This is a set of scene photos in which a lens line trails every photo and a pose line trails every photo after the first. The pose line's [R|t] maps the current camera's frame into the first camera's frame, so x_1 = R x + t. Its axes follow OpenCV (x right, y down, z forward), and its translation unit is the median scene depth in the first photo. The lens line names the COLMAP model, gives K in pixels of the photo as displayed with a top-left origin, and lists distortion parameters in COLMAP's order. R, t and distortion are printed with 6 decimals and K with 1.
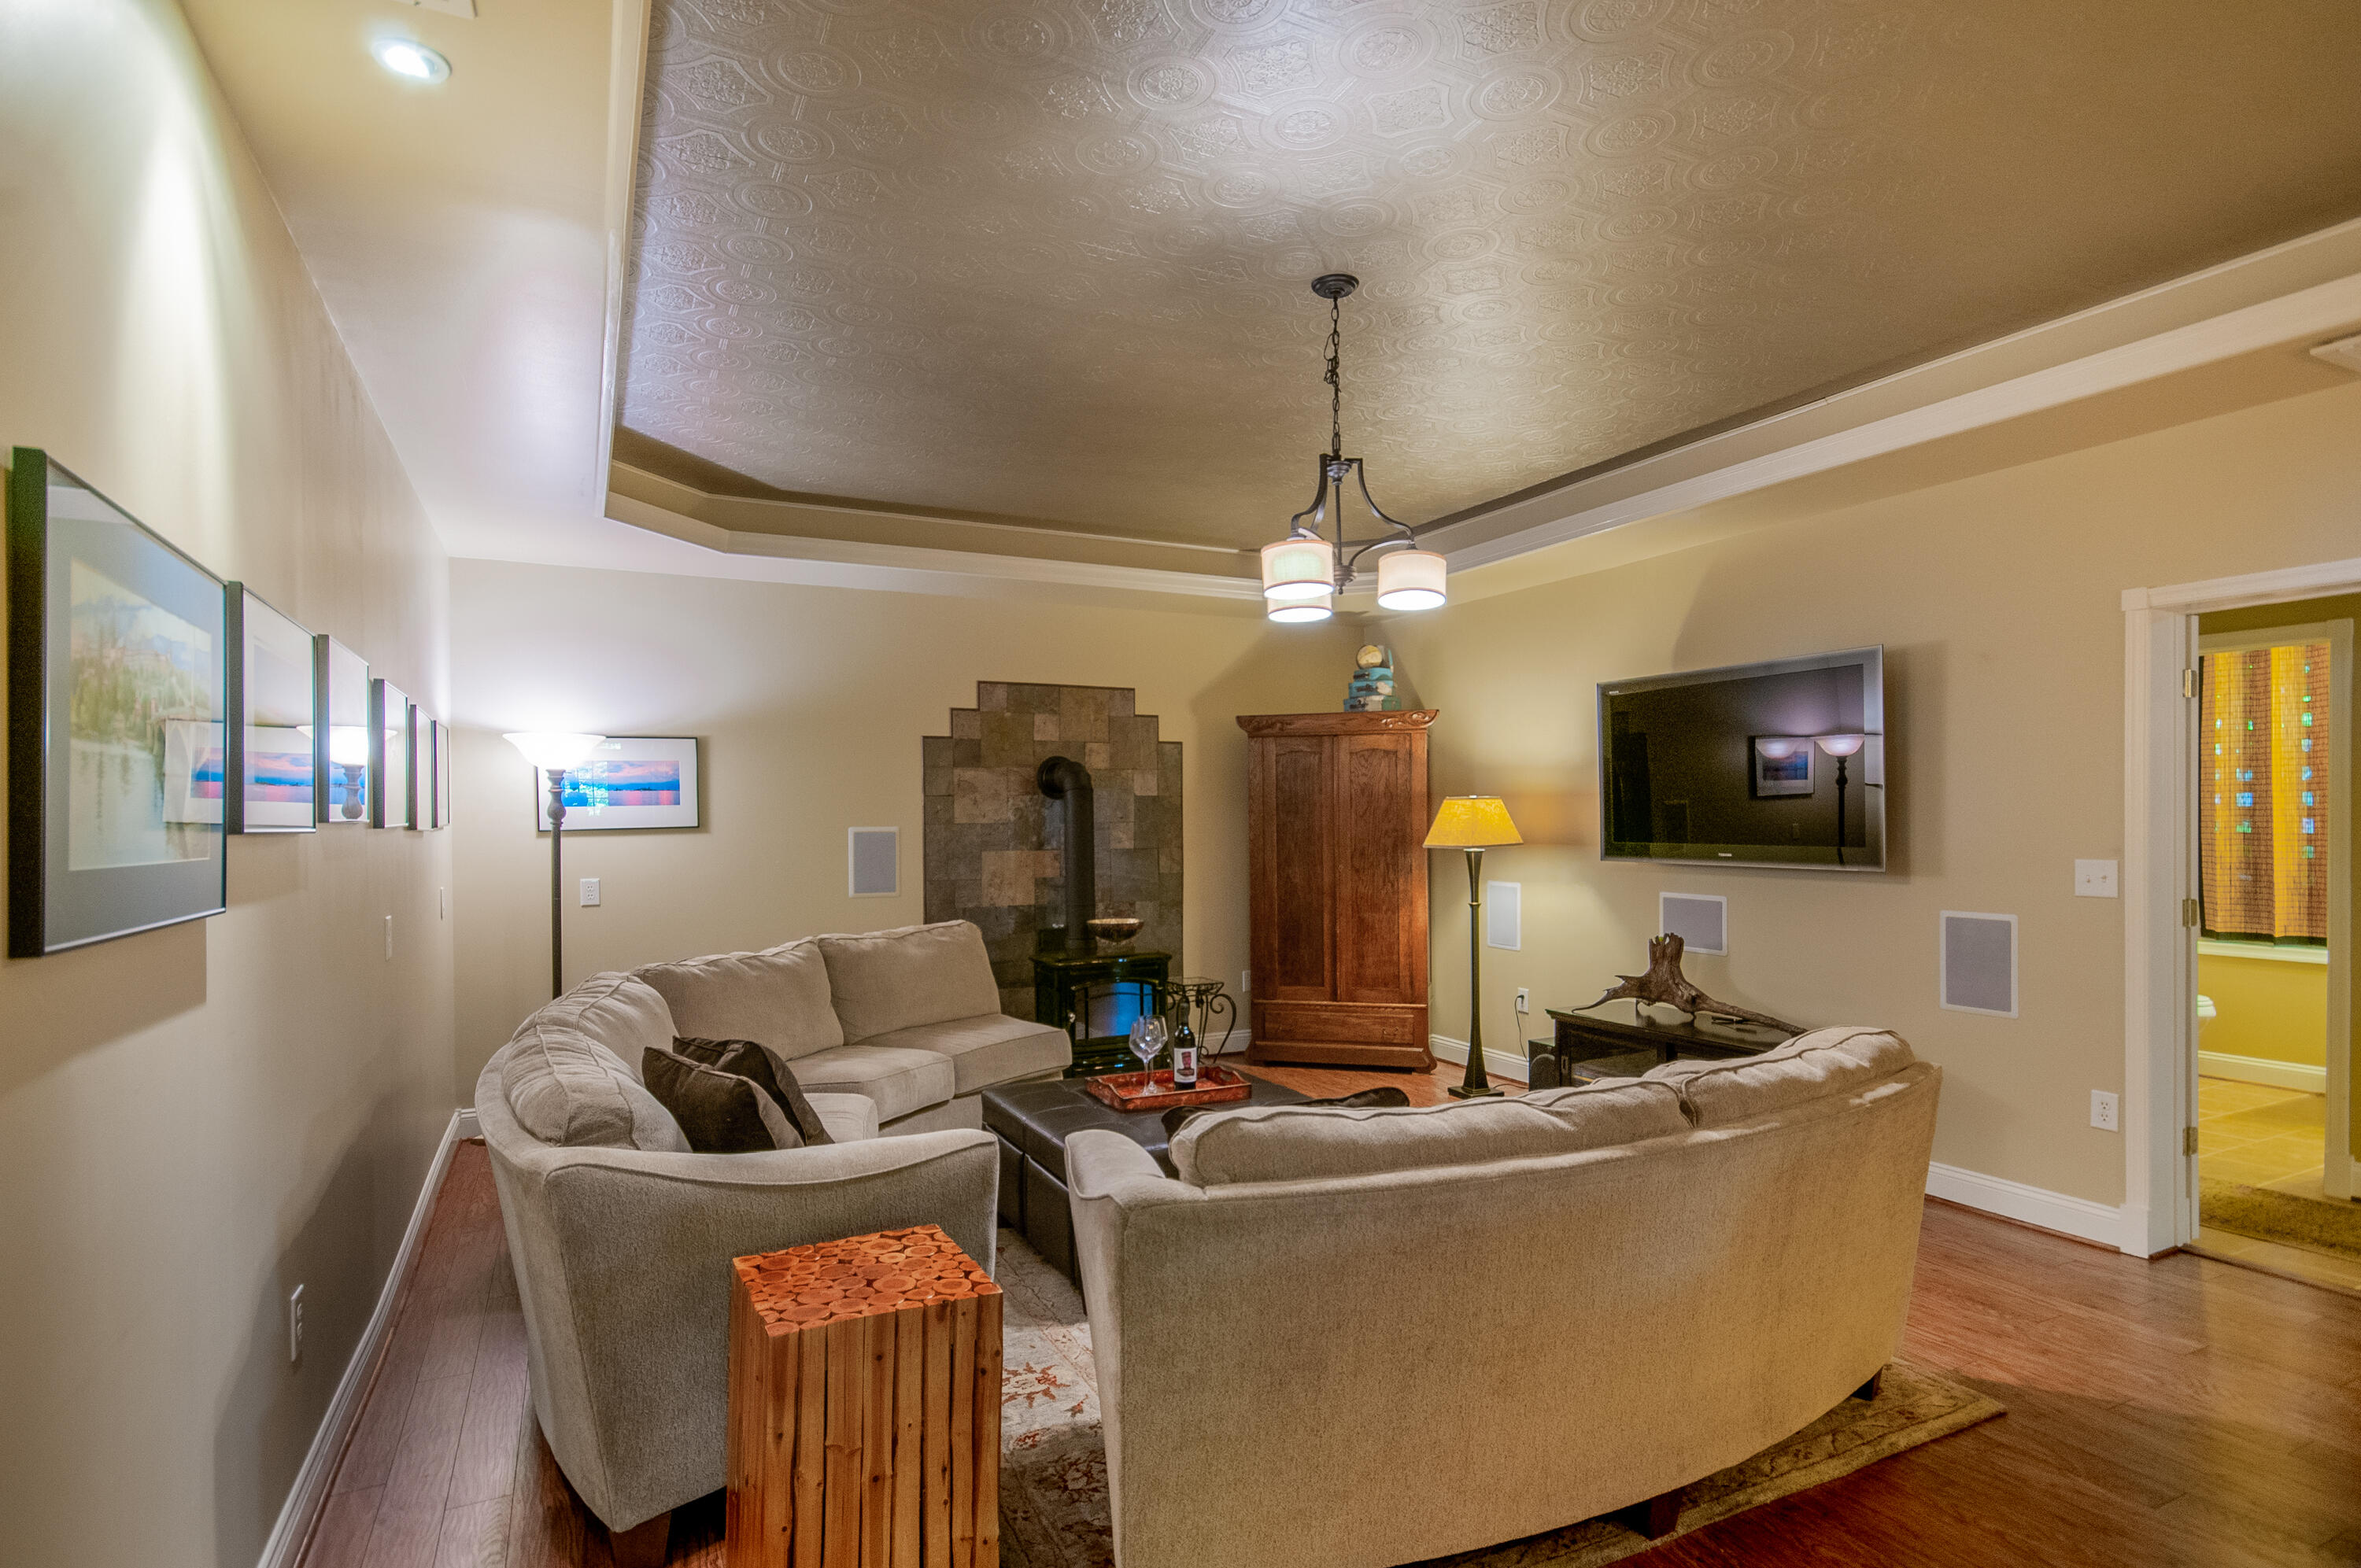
lens RADIAL K [[1183.1, 0, 1163.7], [0, 1183.1, 821.5], [0, 0, 1]] dist [0.000372, -0.002291]
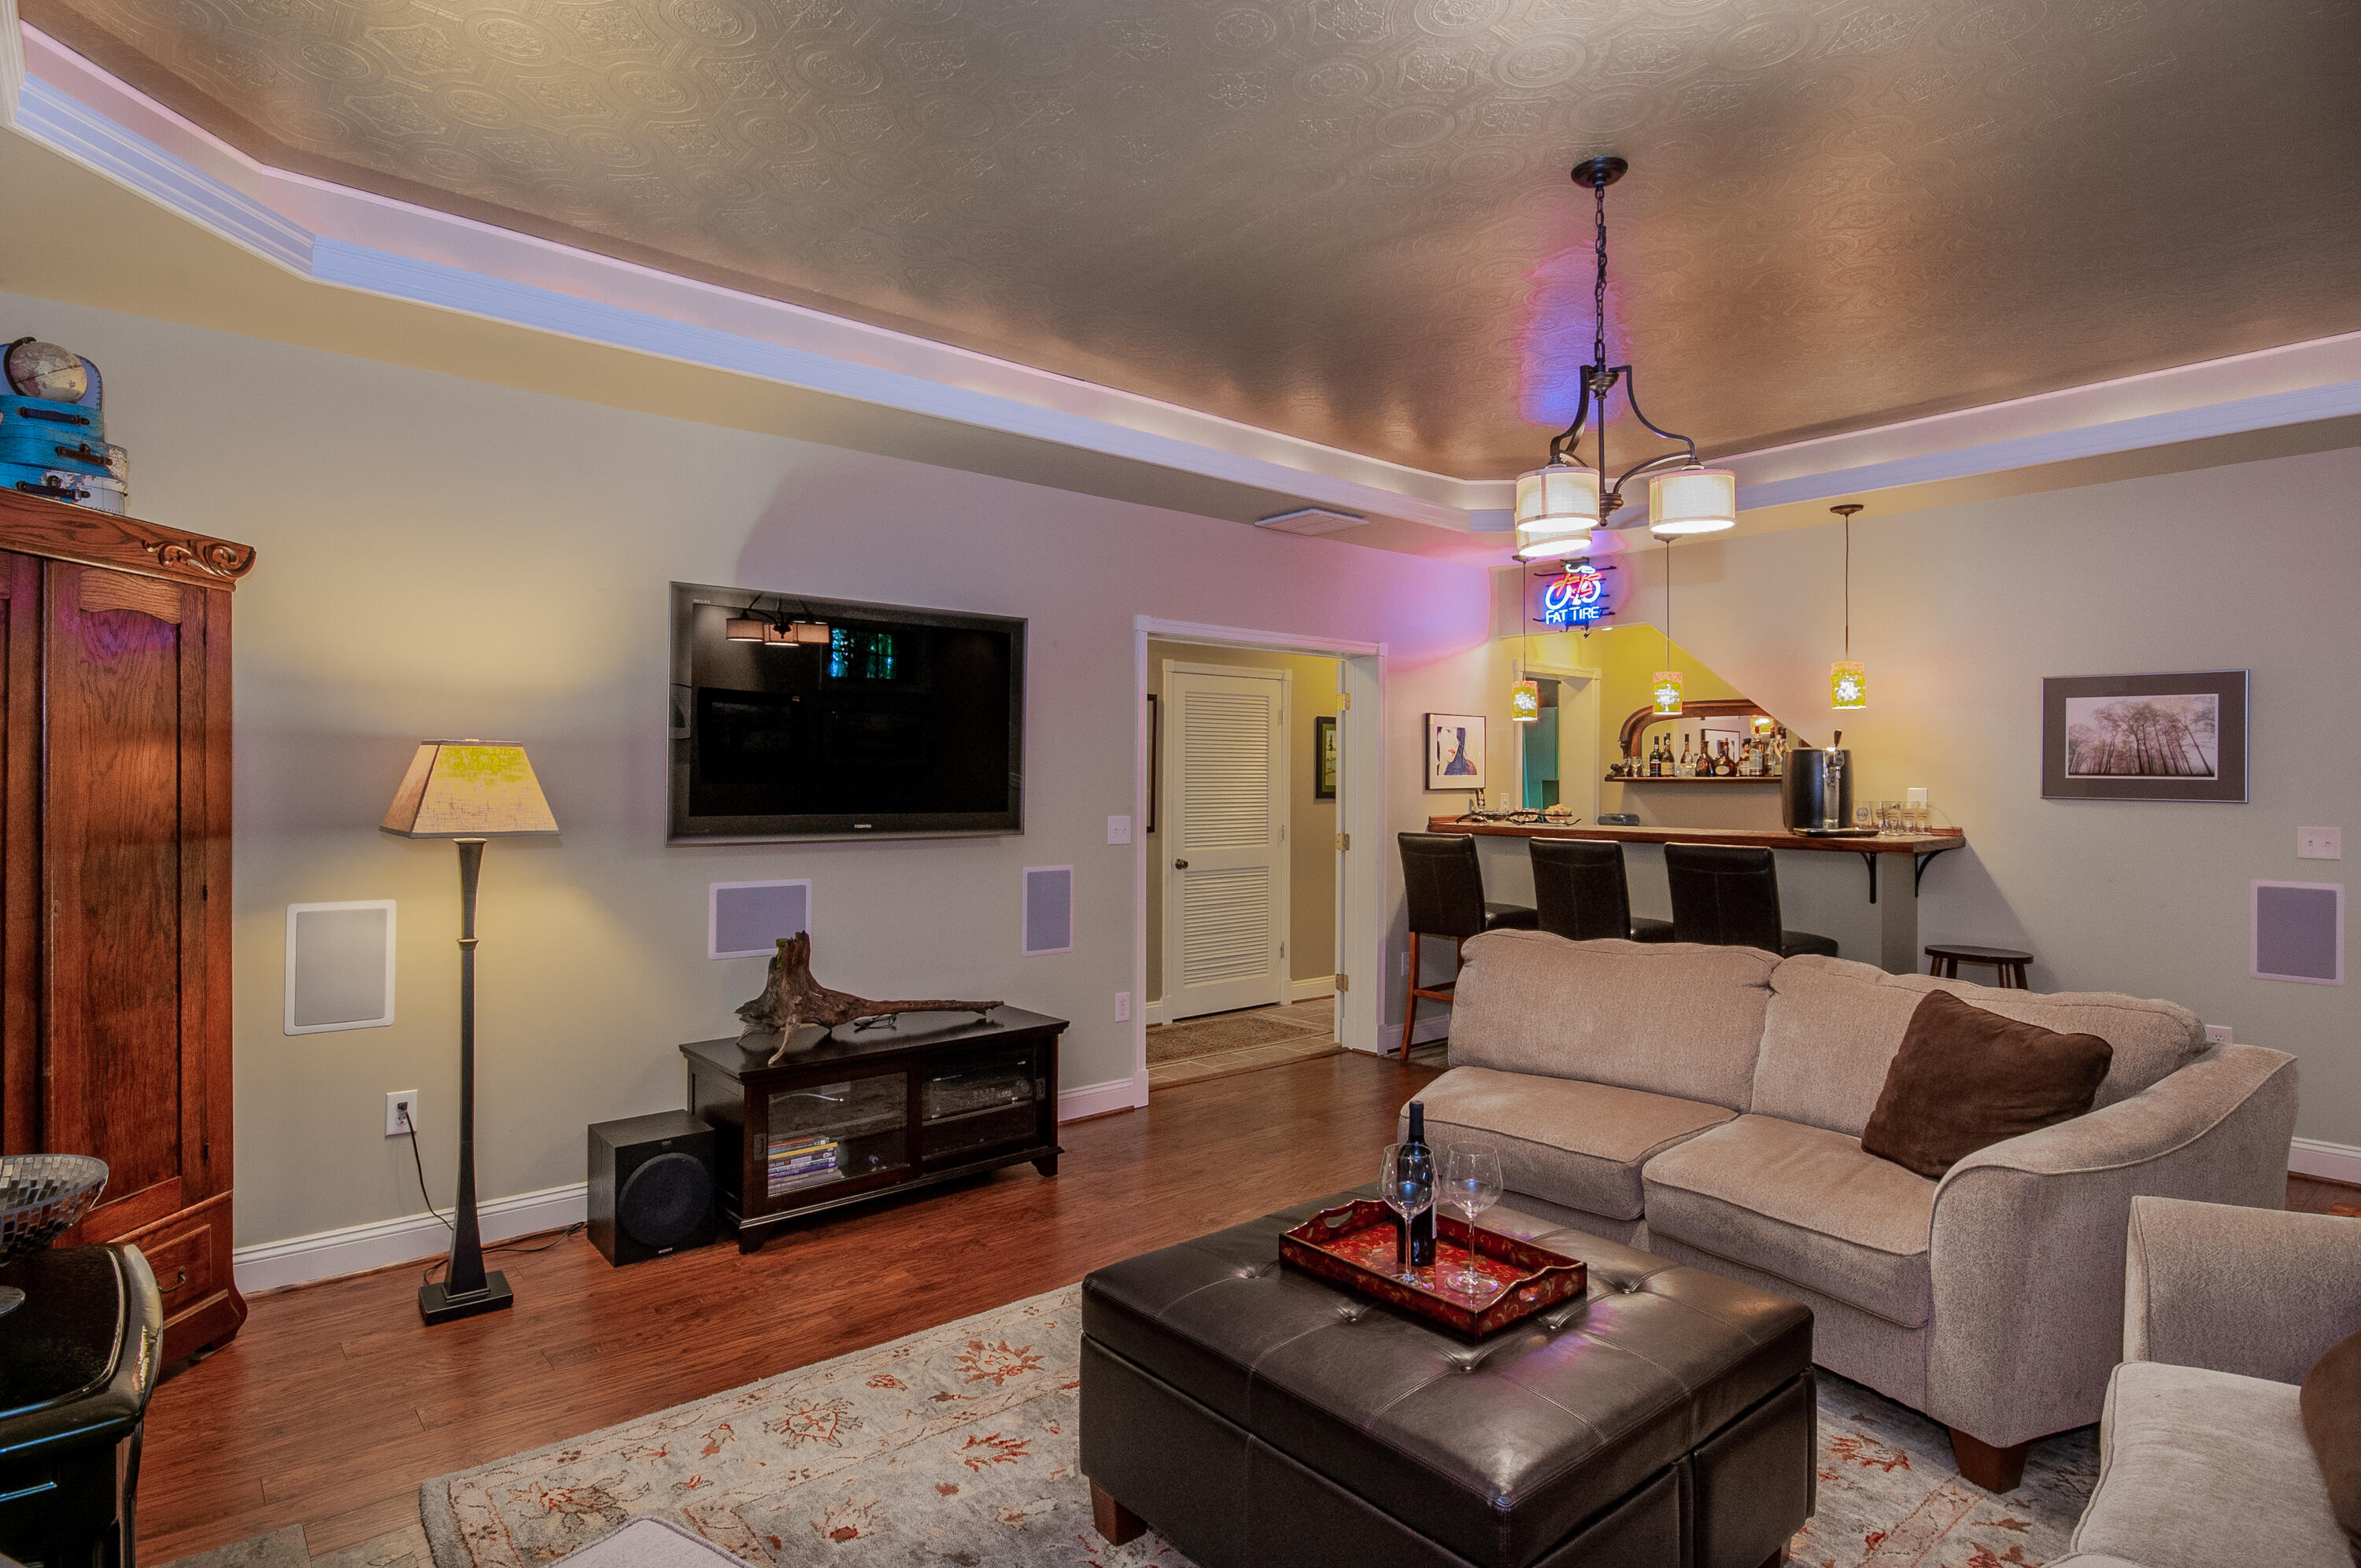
lens RADIAL K [[1194.4, 0, 1182.4], [0, 1194.4, 776.4], [0, 0, 1]] dist [0.007691, -0.003513]
pose [[-0.242366, 0.009047, 0.970143, -0.426373], [0.000408, 0.999957, -0.009223, 0.000287], [-0.970185, -0.001840, -0.242359, 1.023985]]
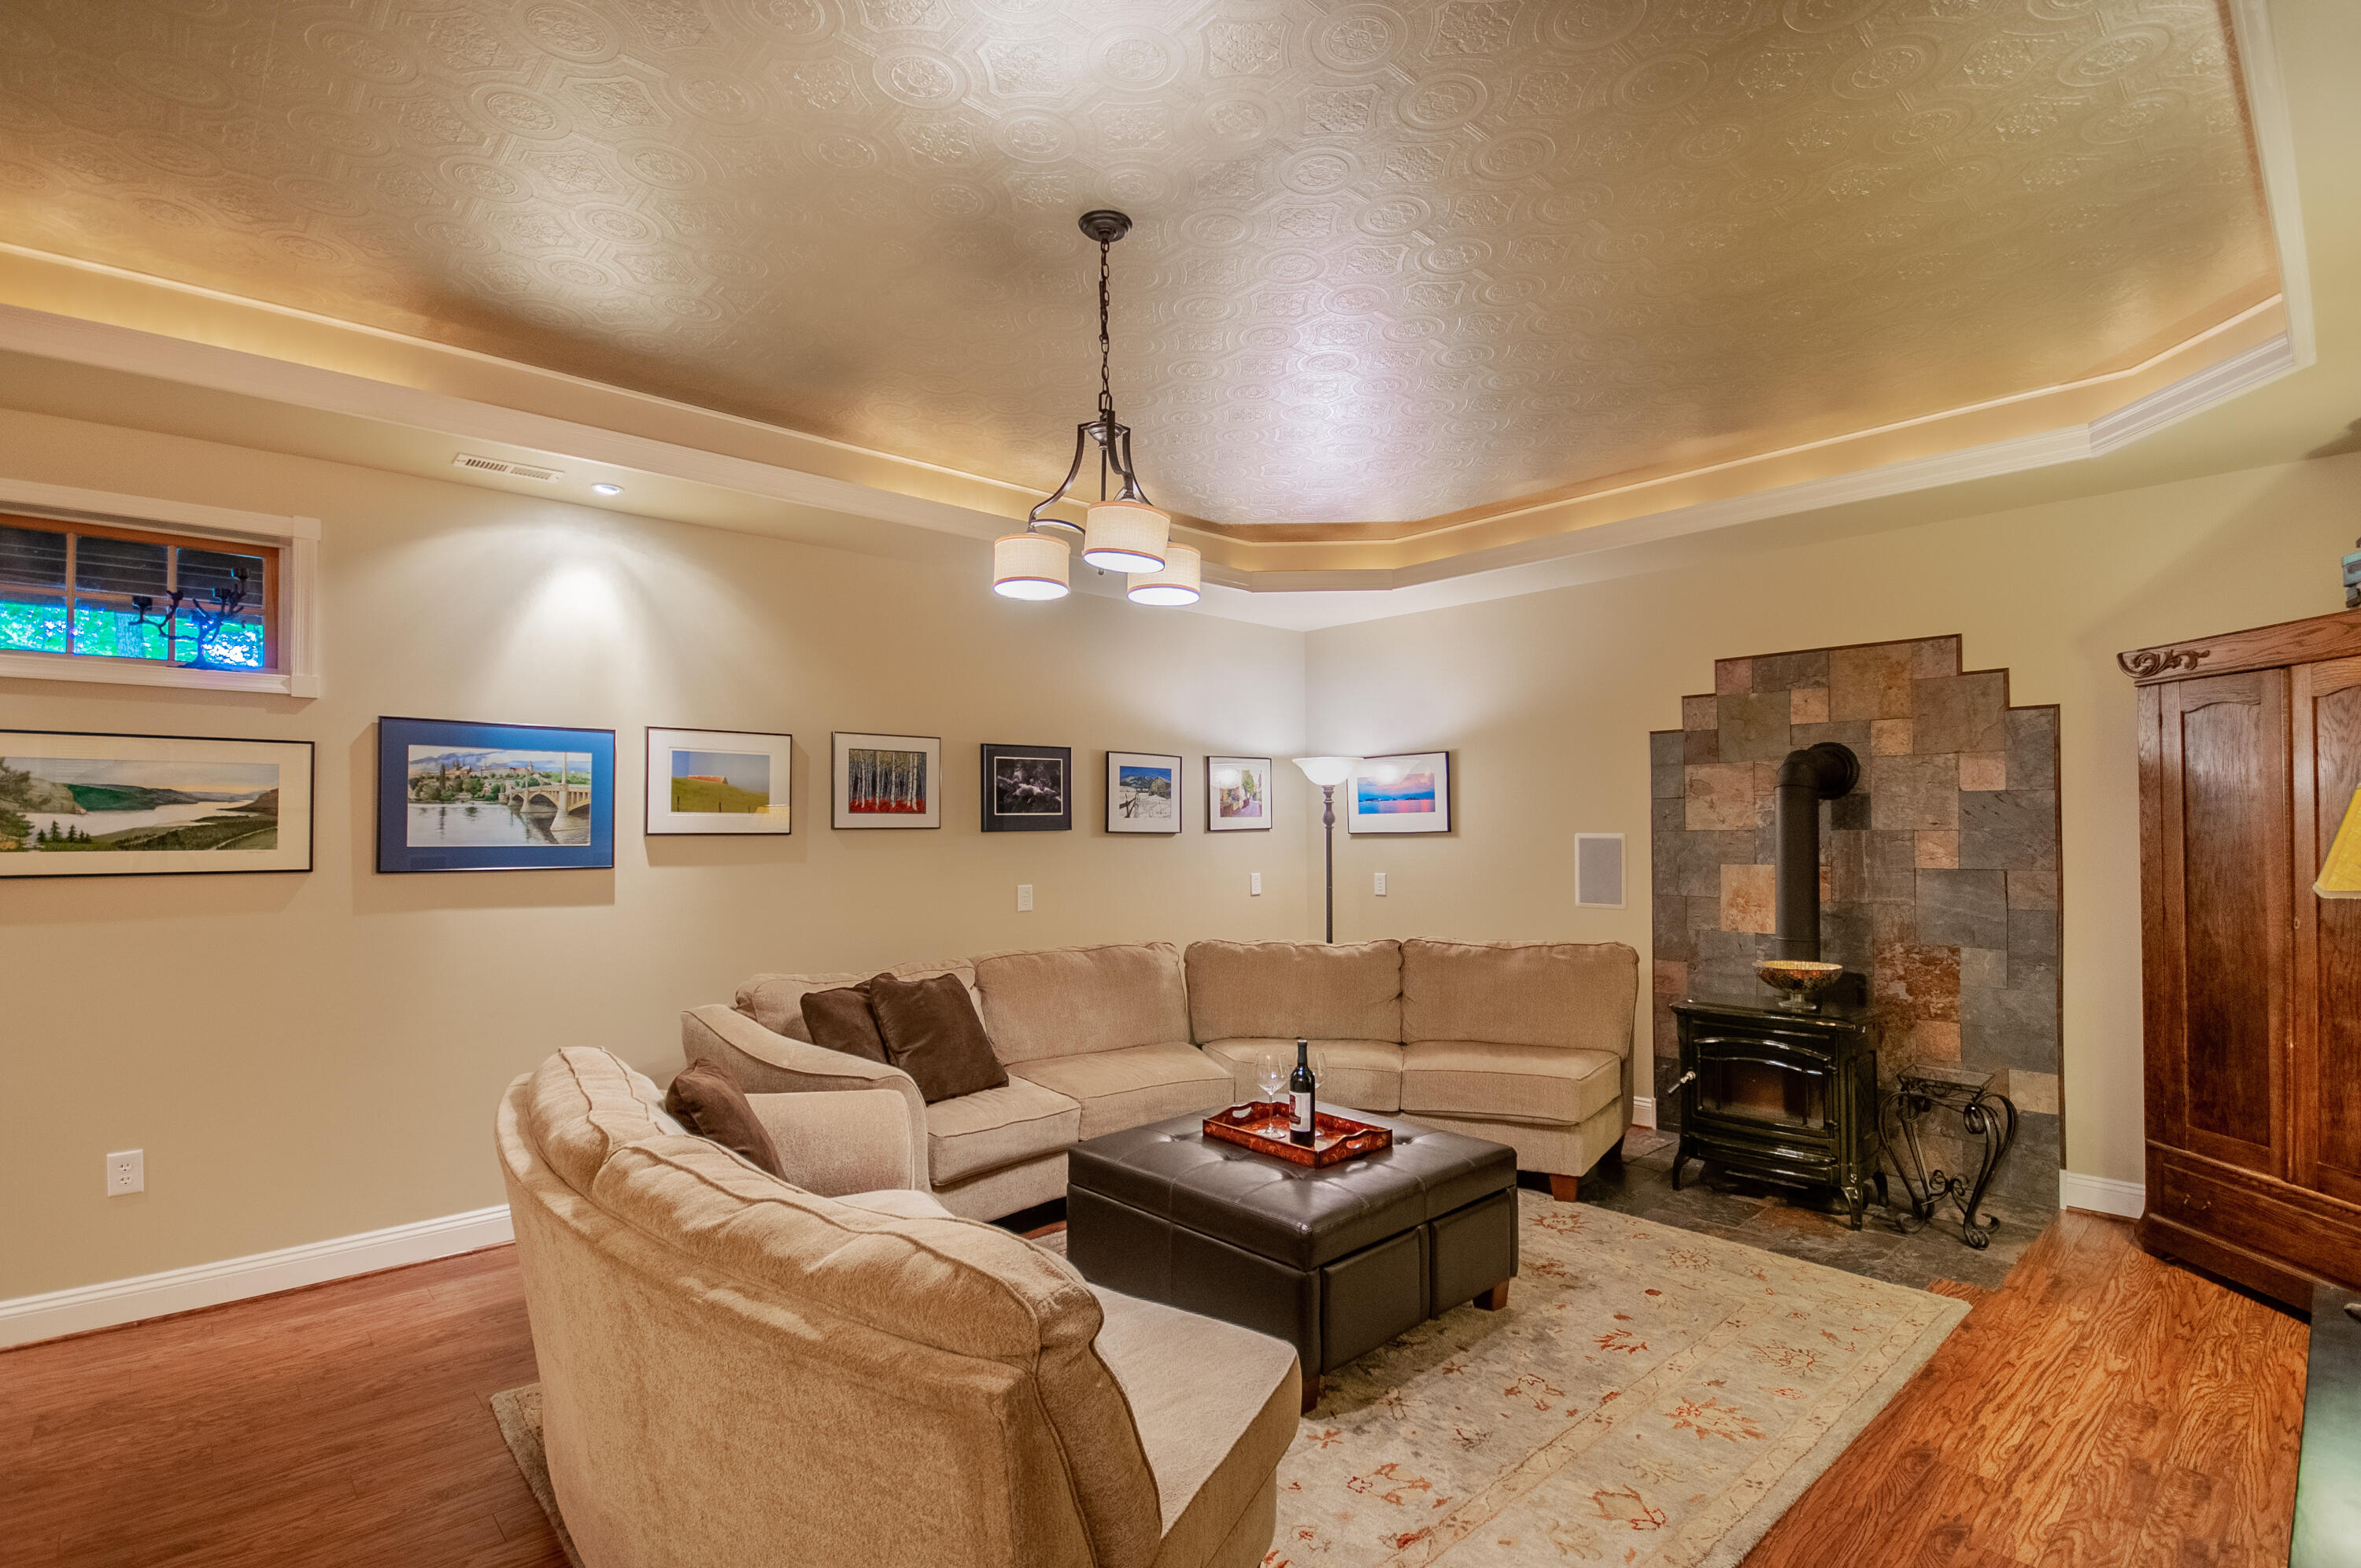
lens RADIAL K [[1125.0, 0, 1158.2], [0, 1125.0, 786.9], [0, 0, 1]] dist [-0.028622, -0.000946]
pose [[0.257559, -0.025170, -0.965935, 0.661292], [0.004010, 0.999680, -0.024980, -0.014288], [0.966254, 0.002560, 0.257577, 0.553257]]
